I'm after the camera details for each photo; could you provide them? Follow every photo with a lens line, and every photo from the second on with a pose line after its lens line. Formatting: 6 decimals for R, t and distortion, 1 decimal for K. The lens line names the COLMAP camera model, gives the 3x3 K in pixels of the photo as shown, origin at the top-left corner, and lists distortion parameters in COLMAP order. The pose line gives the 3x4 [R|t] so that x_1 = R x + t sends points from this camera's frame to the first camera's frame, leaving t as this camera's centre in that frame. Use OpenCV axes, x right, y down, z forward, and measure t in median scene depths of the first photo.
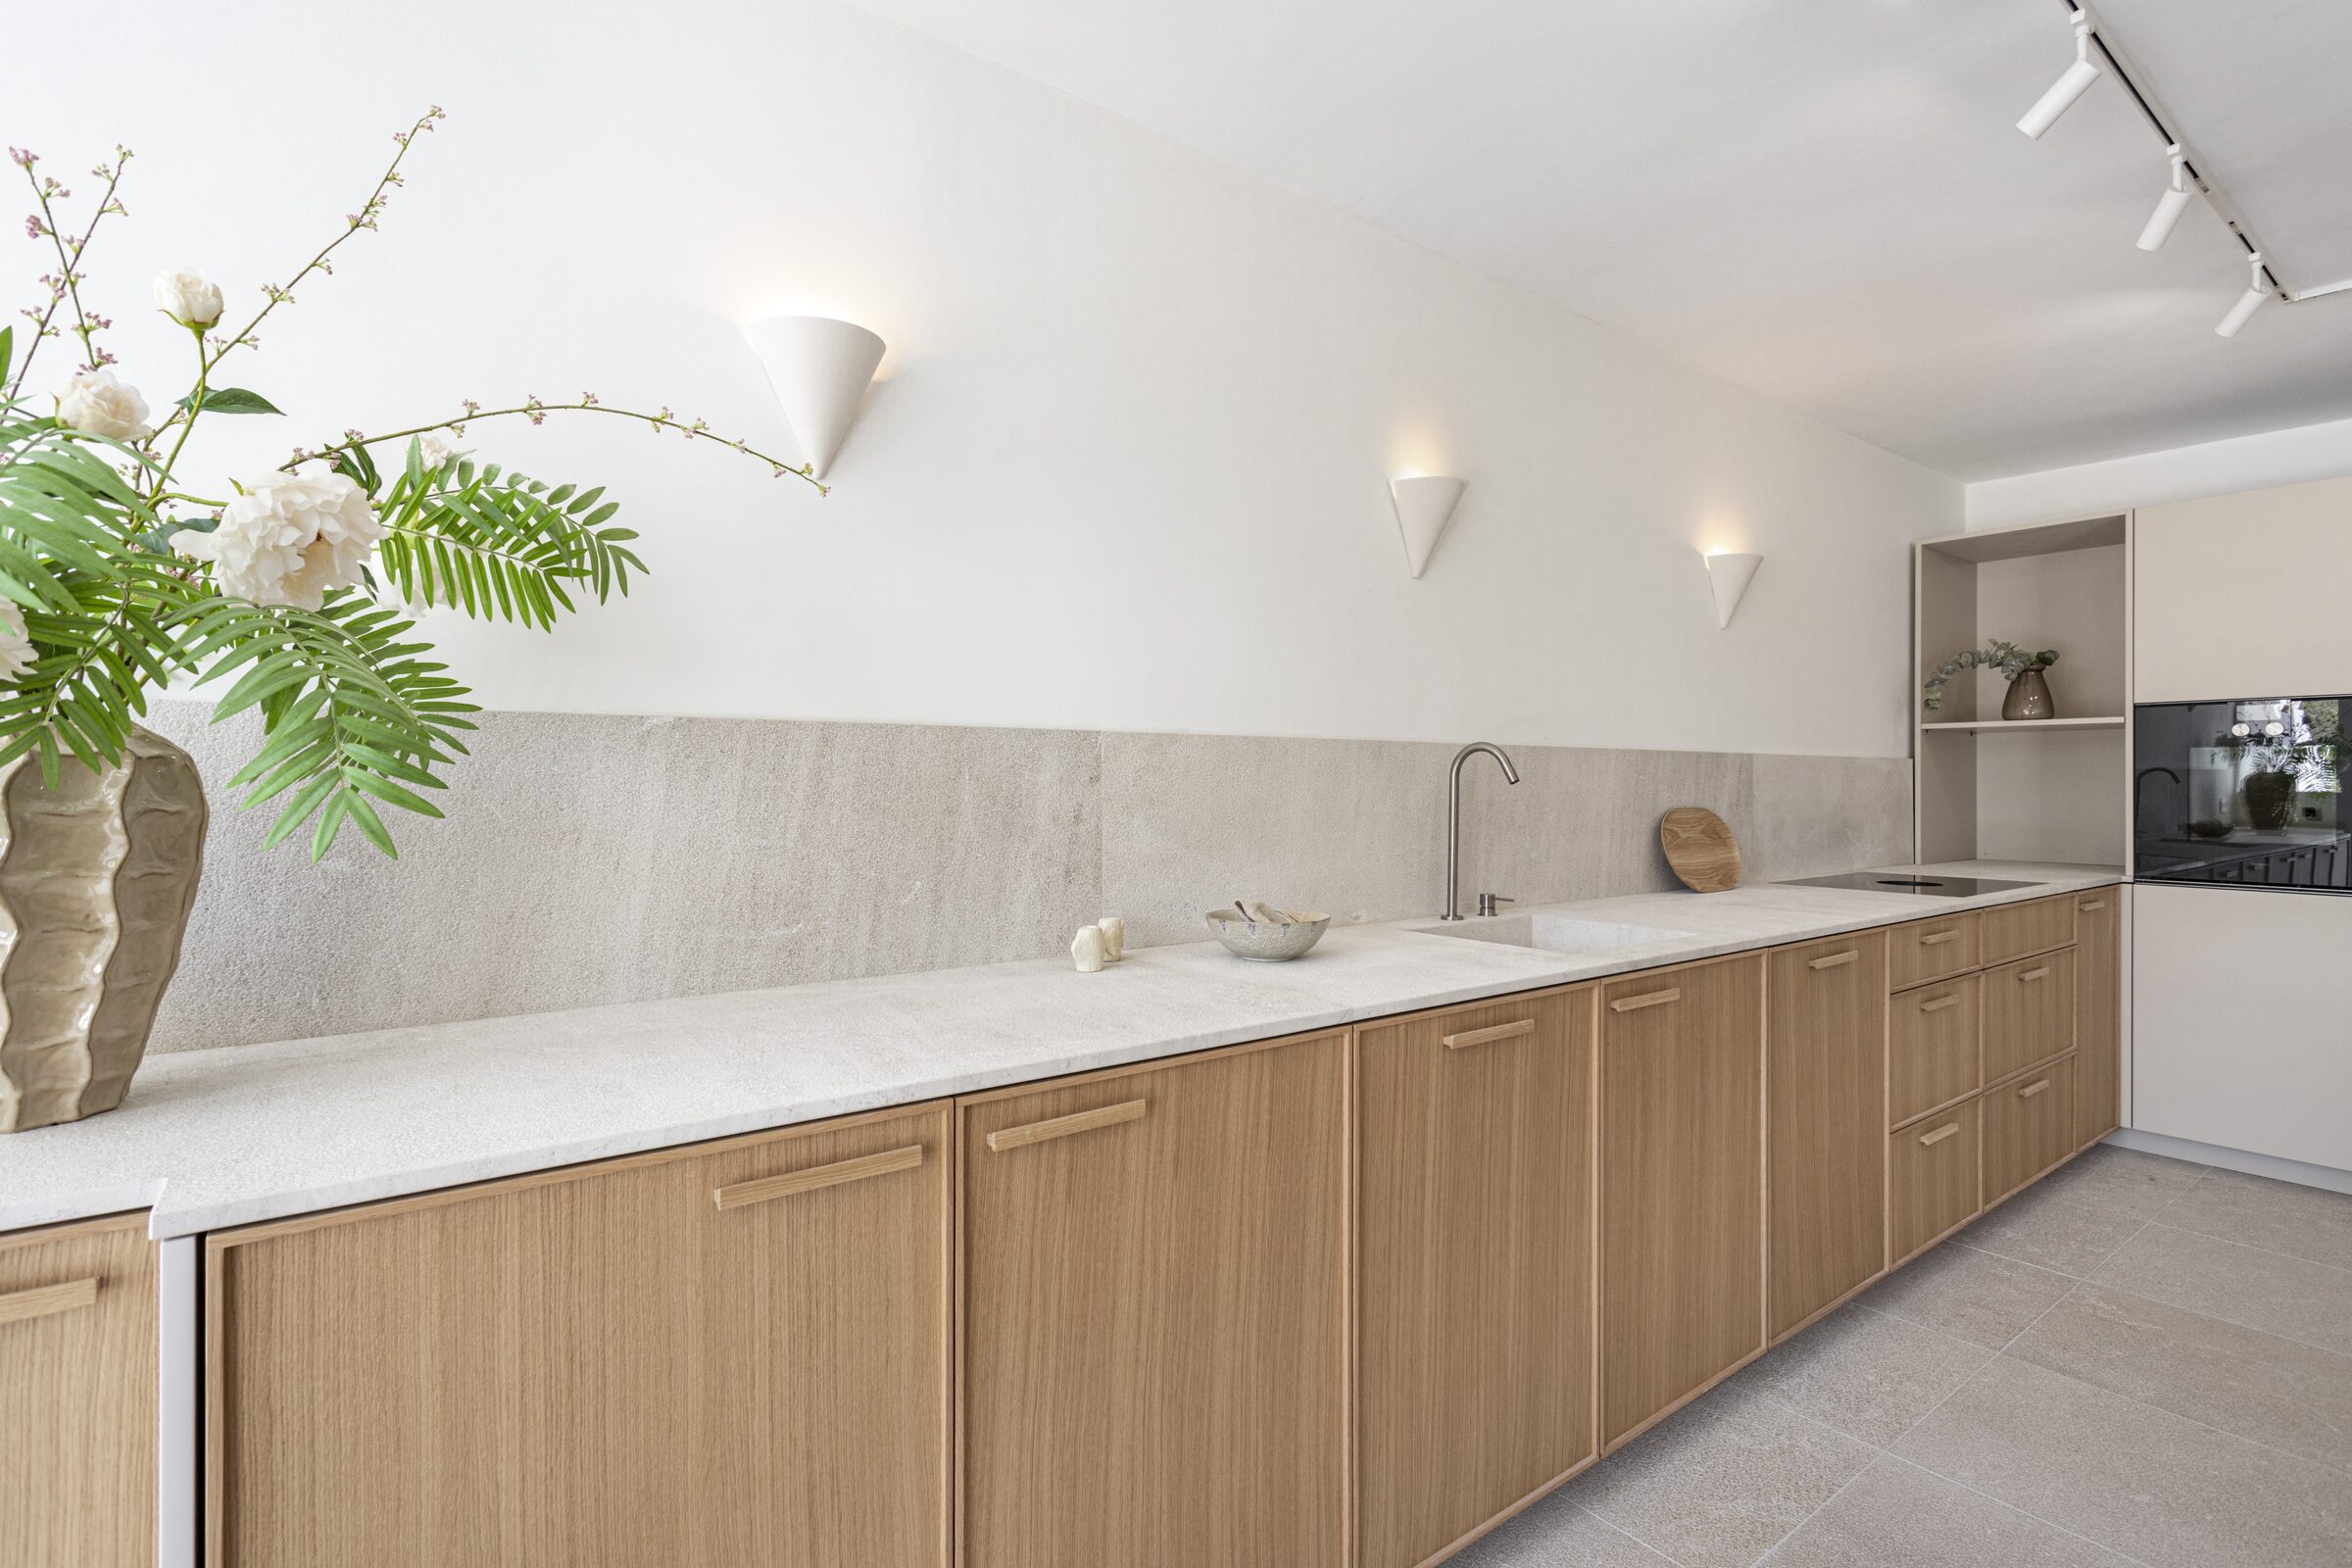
lens RADIAL K [[1111.5, 0, 1176.0], [0, 1111.5, 784.0], [0, 0, 1]] dist [0.001654, 0.000208]
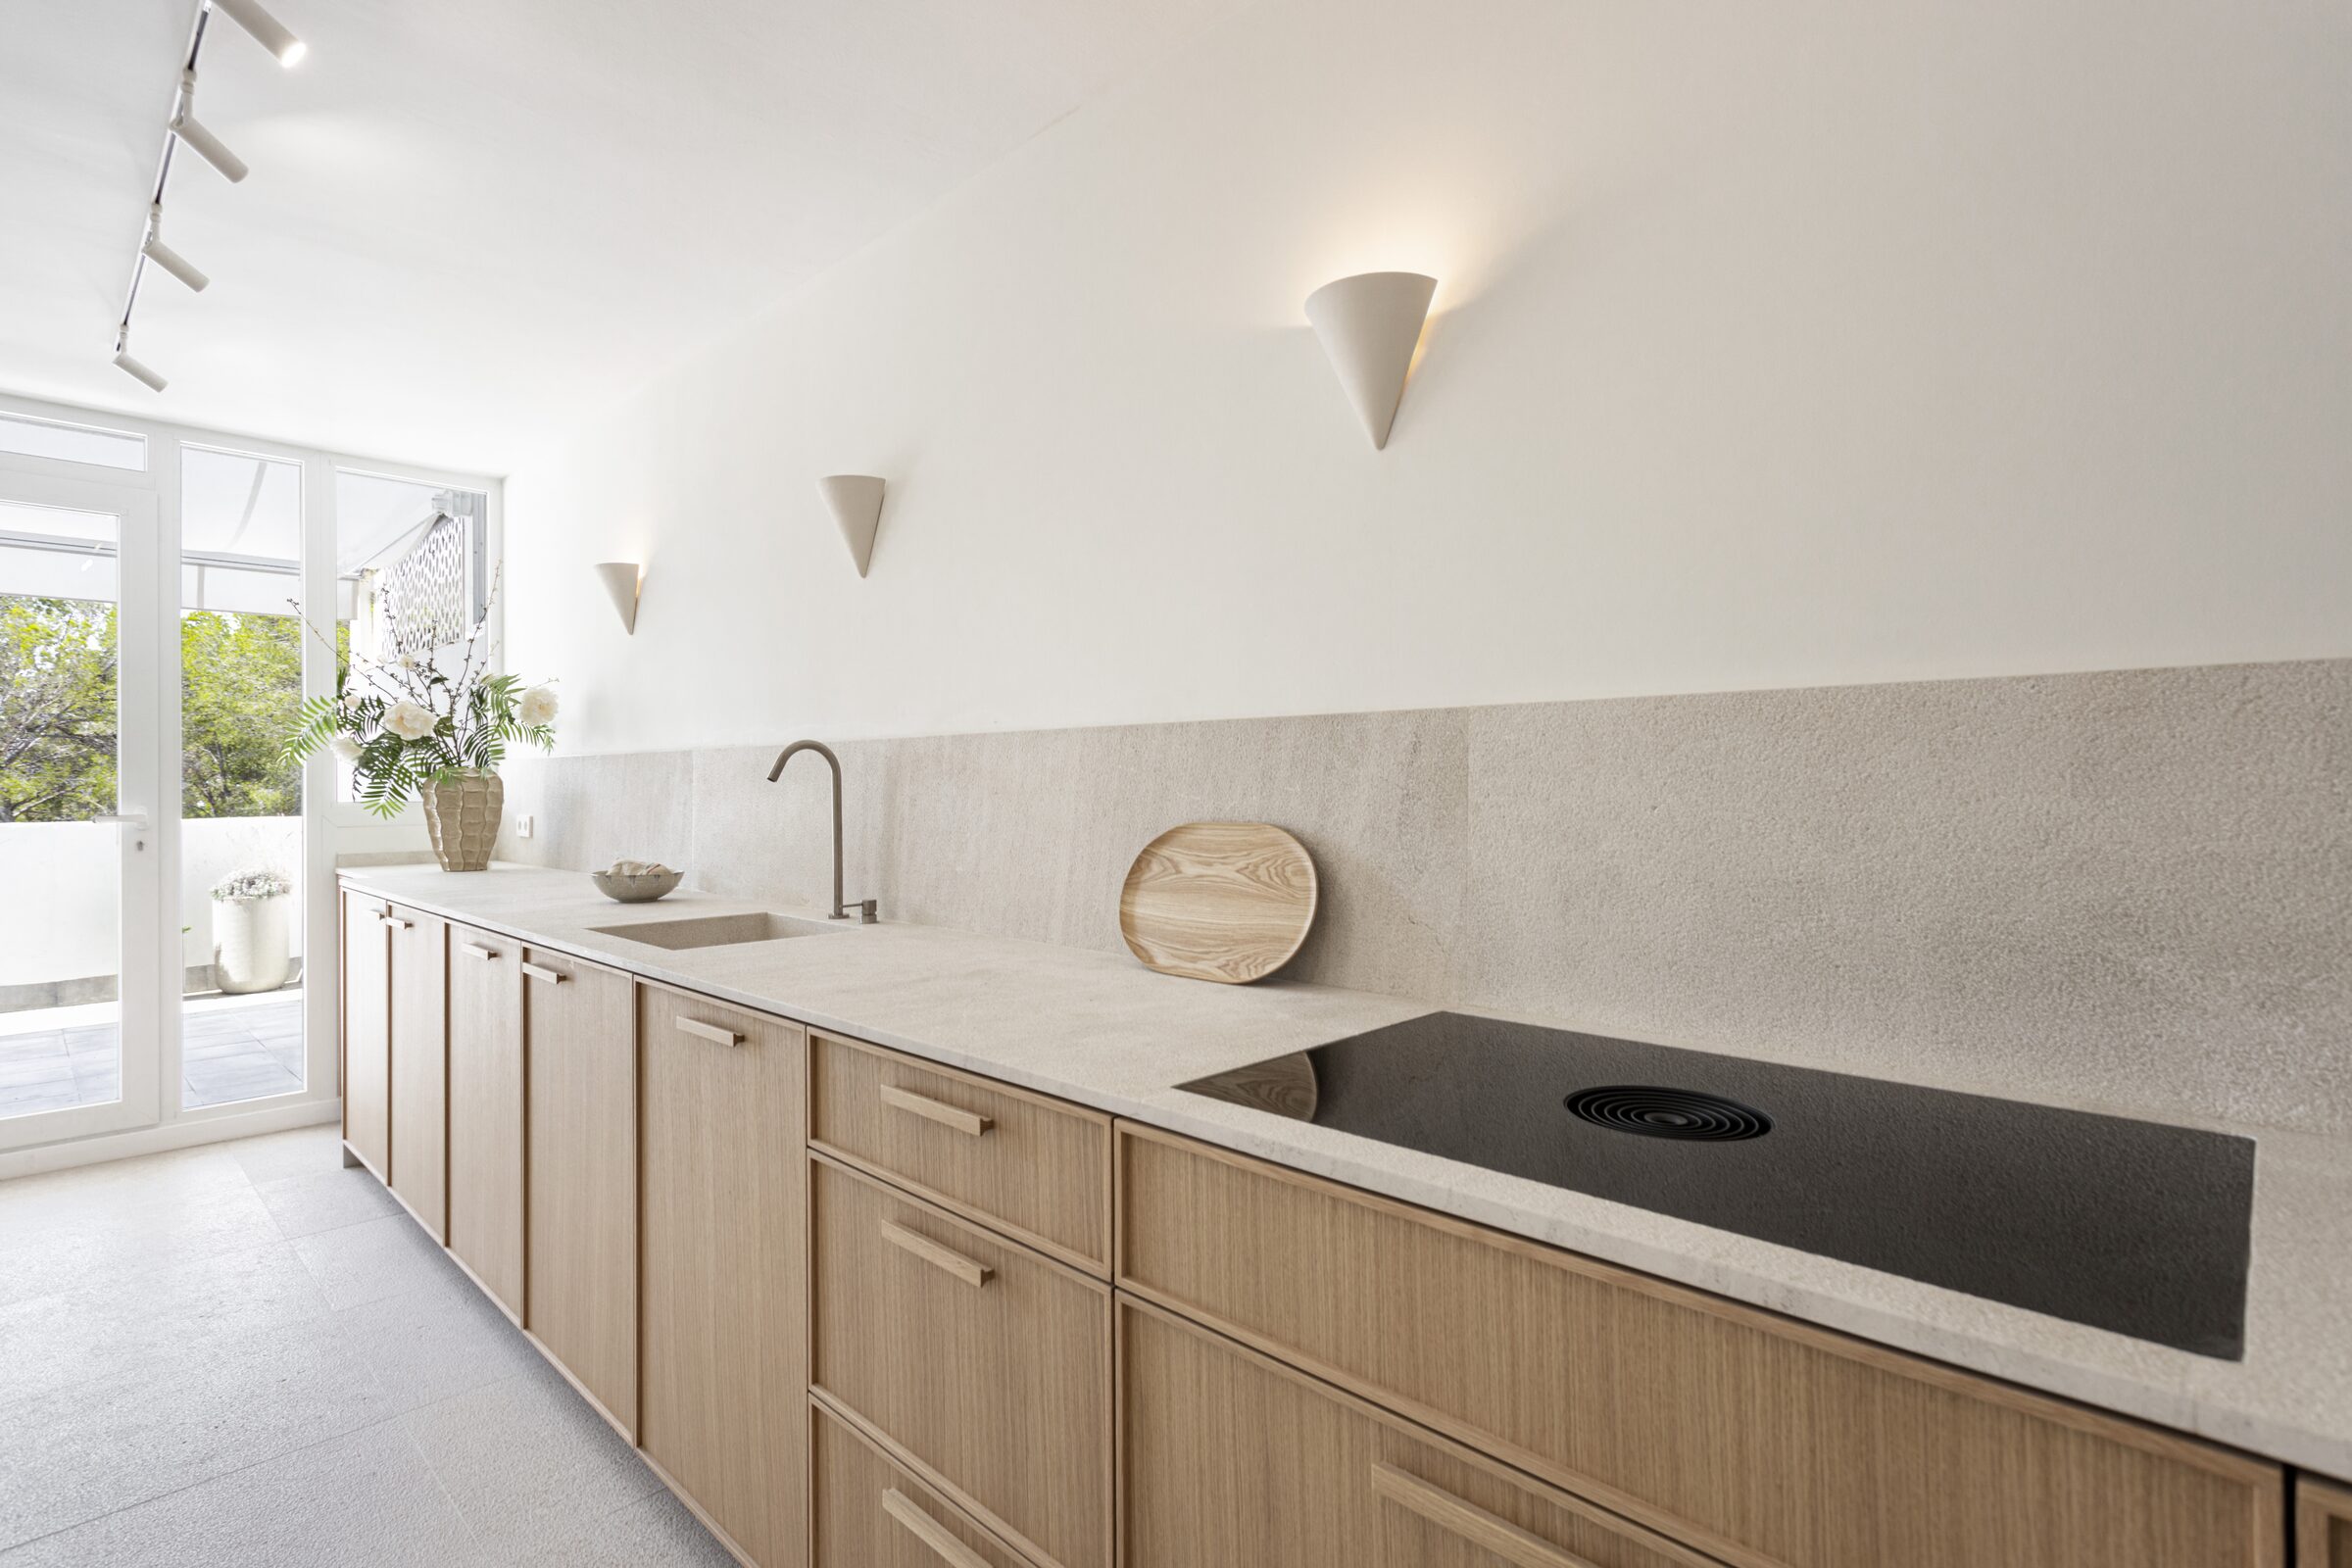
lens RADIAL K [[1116.9, 0, 1176.0], [0, 1116.9, 784.0], [0, 0, 1]] dist [-0.000471, 0.009115]
pose [[0.115453, 0.000193, -0.993313, 1.888202], [0.000955, 0.999999, 0.000306, 0.003168], [0.993312, -0.000984, 0.115453, 1.708857]]
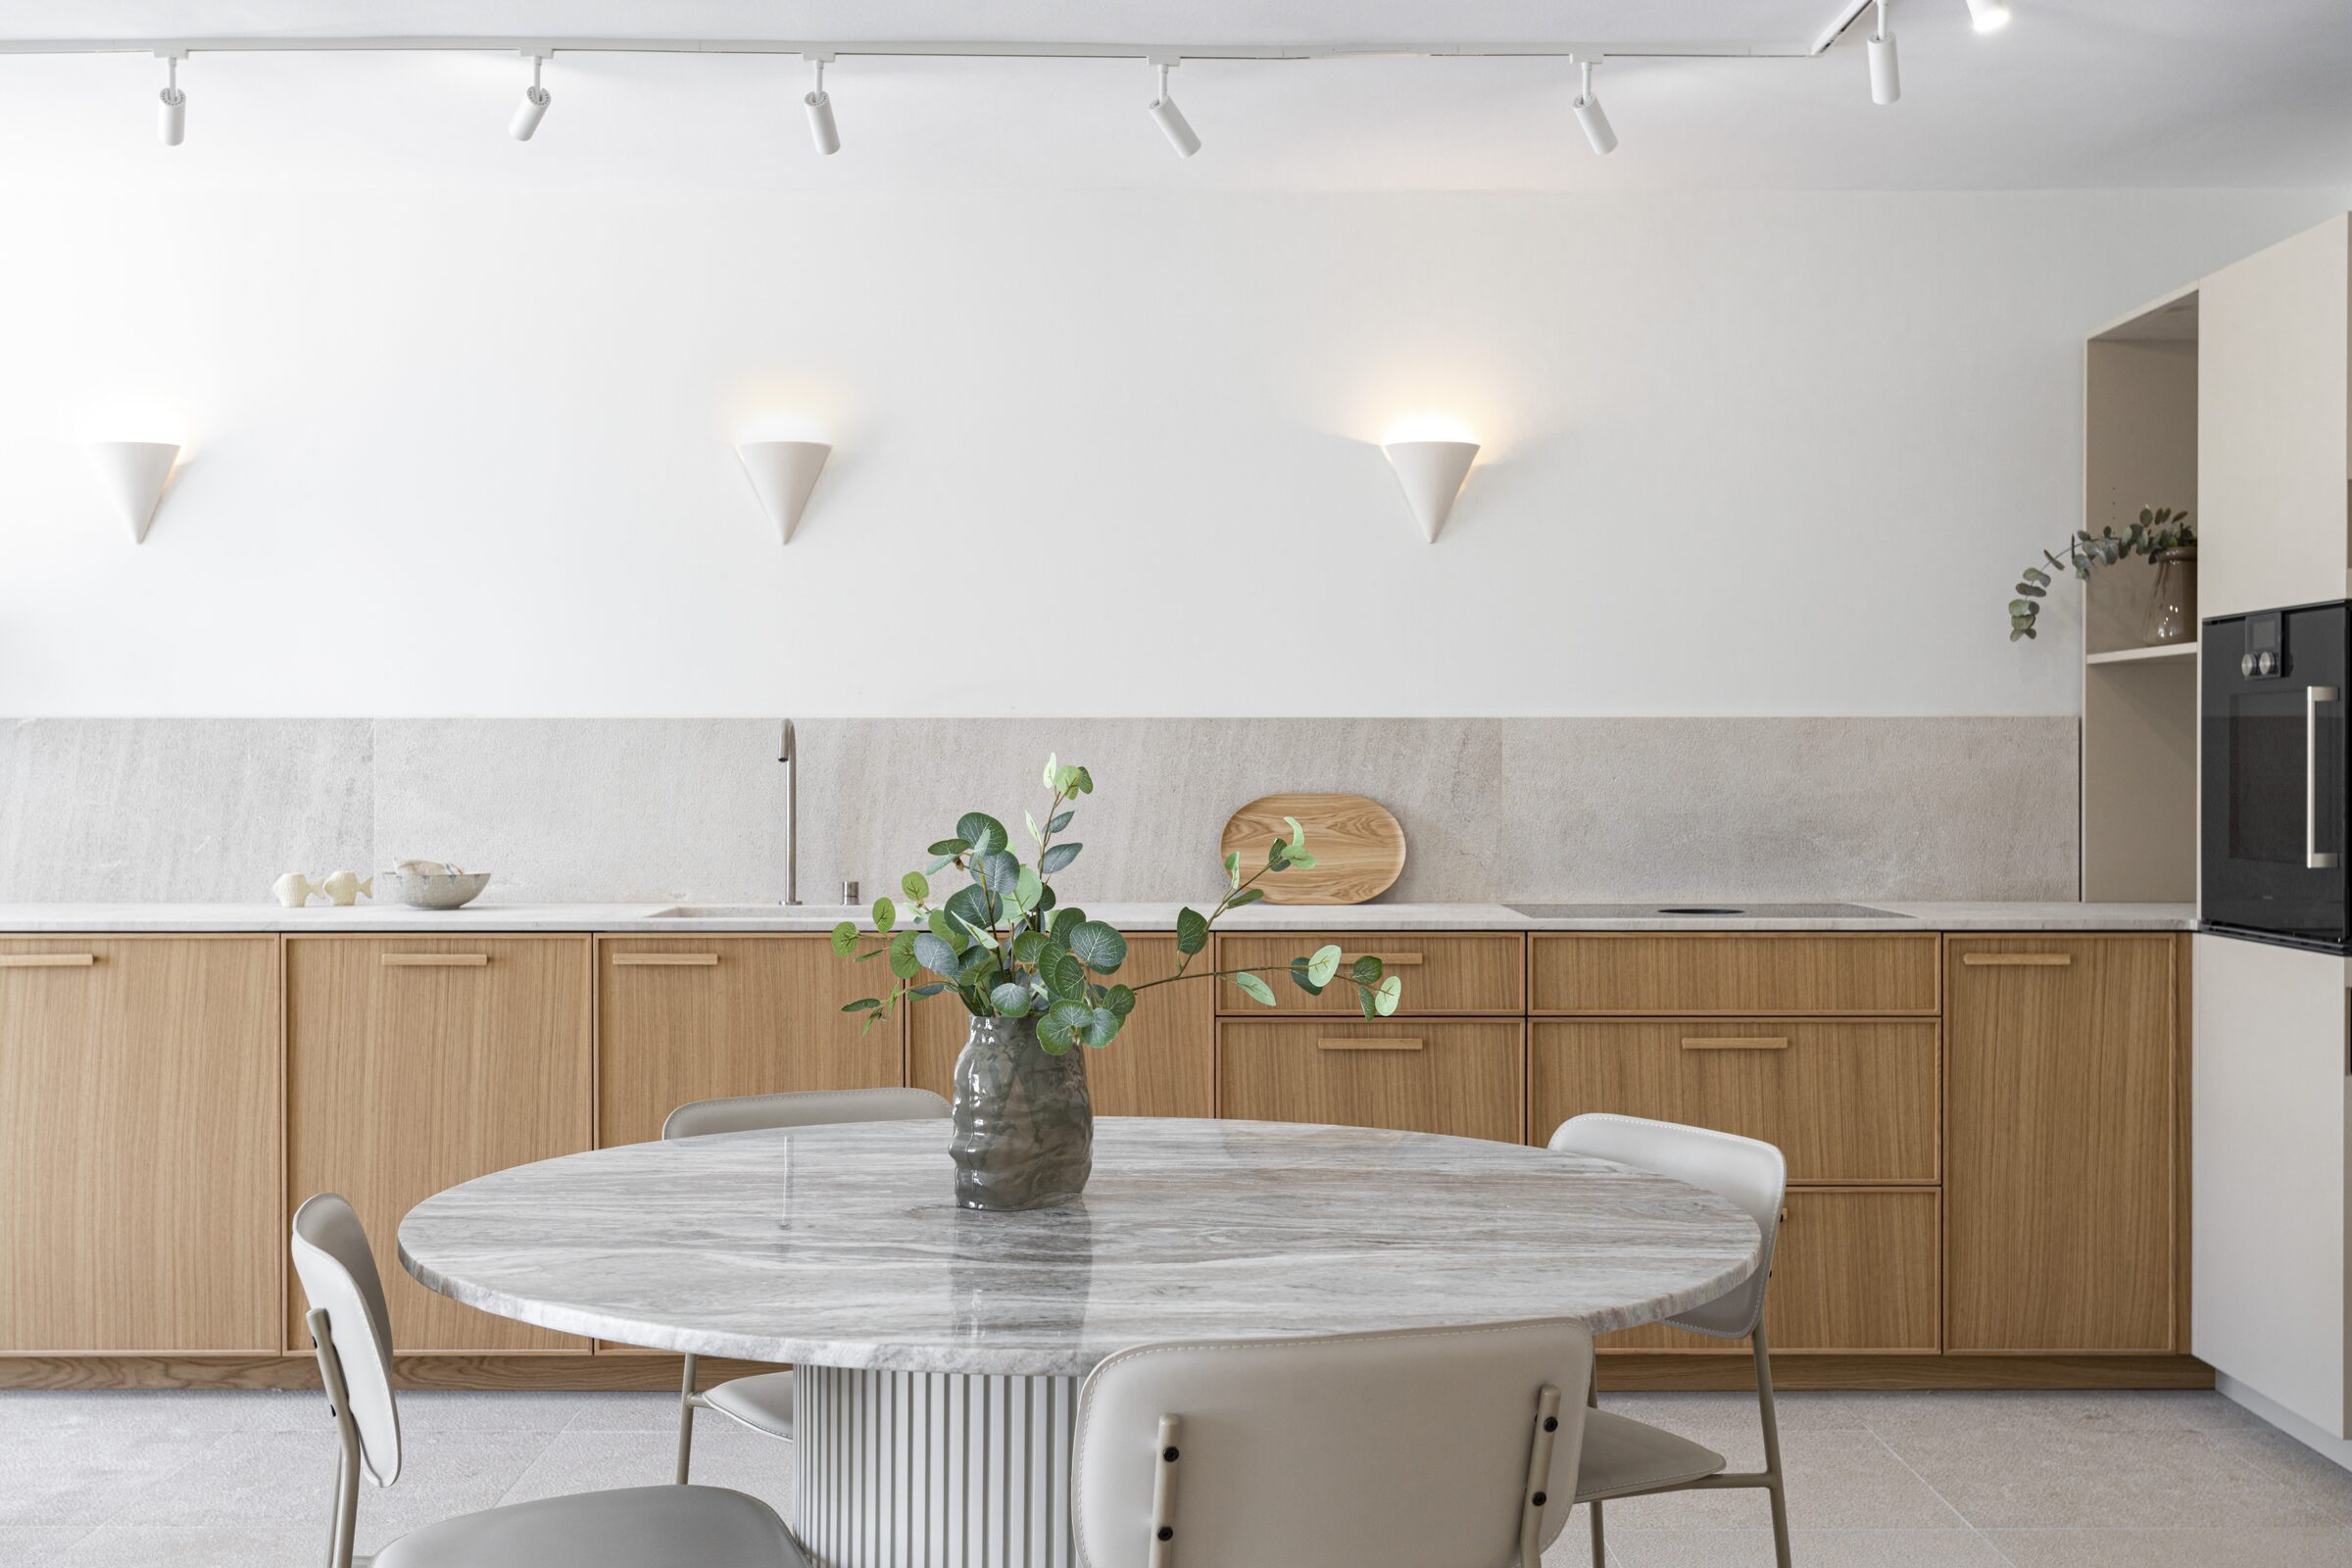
lens RADIAL K [[2657.5, 0, 1176.0], [0, 2657.5, 784.0], [0, 0, 1]] dist [0.141215, -0.335919]
pose [[0.789951, 0.003139, -0.613161, 2.789576], [0.000075, 0.999986, 0.005215, 0.009644], [0.613169, -0.004166, 0.789940, -0.878393]]
